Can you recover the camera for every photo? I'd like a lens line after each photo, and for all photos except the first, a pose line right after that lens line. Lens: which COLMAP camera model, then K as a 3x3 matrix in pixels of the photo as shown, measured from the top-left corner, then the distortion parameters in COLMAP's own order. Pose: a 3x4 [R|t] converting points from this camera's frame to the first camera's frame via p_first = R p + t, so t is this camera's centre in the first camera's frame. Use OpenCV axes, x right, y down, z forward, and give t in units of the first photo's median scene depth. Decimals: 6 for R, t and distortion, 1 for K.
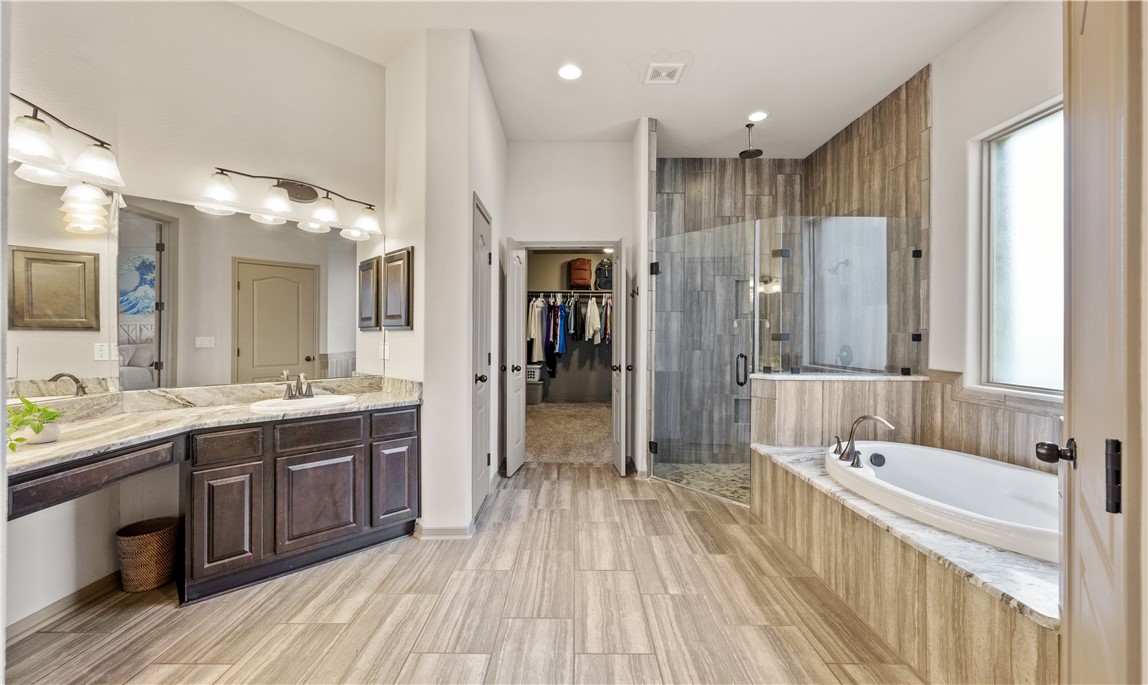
lens RADIAL K [[448.2, 0, 585.8], [0, 448.2, 336.5], [0, 0, 1]] dist [-0.002077, -0.000612]
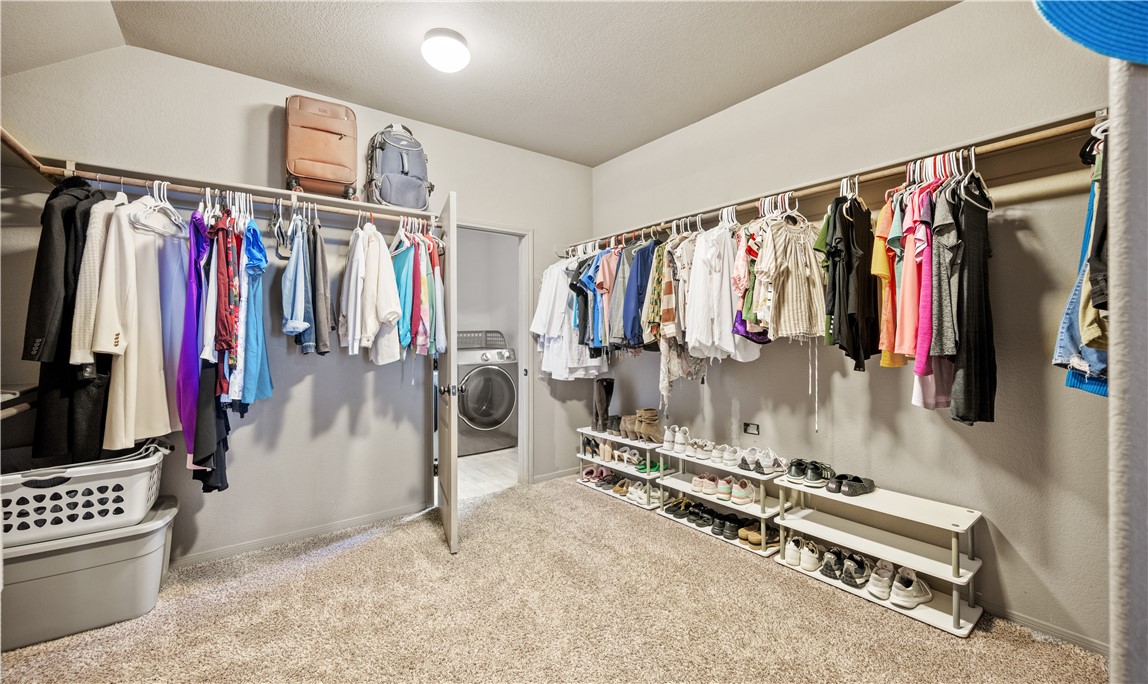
lens RADIAL K [[448.2, 0, 568.8], [0, 448.2, 330.9], [0, 0, 1]] dist [-0.002077, -0.000612]
pose [[0.813584, -0.002305, 0.581444, -0.064444], [0.003422, 0.999994, -0.000824, -0.006981], [-0.581438, 0.002660, 0.813586, 0.744840]]
